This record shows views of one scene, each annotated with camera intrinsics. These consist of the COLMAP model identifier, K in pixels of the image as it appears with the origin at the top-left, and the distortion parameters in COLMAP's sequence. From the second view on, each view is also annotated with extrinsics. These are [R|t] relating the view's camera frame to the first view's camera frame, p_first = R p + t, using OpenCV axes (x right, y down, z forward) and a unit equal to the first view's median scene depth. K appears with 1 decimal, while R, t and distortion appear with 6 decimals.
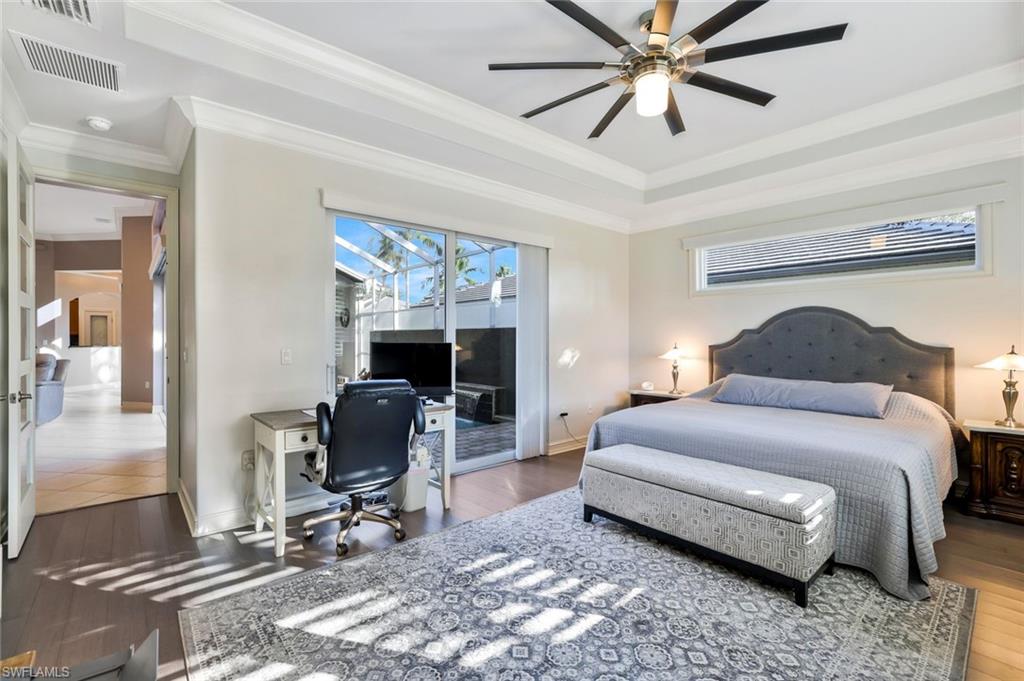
lens RADIAL K [[453.7, 0, 501.8], [0, 453.7, 332.1], [0, 0, 1]] dist [-0.023476, 0.000306]
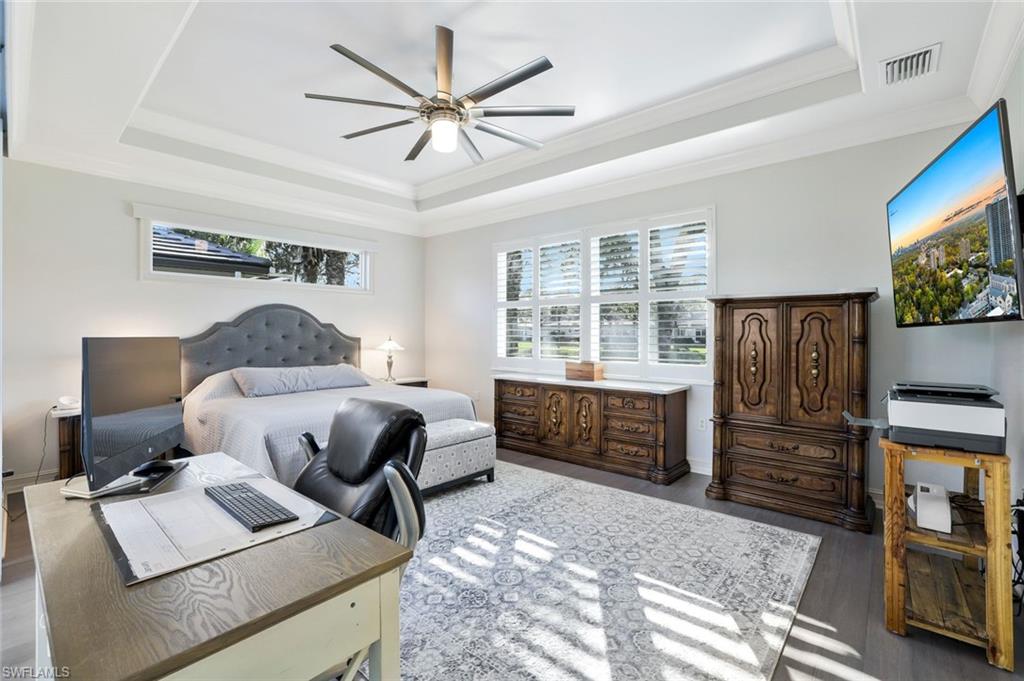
lens RADIAL K [[448.3, 0, 515.2], [0, 448.3, 326.0], [0, 0, 1]] dist [-0.001359, 0.000122]
pose [[-0.151244, 0.013881, 0.988399, -1.054742], [-0.013164, 0.999784, -0.016055, 0.018076], [-0.988409, -0.015440, -0.151028, 1.116533]]
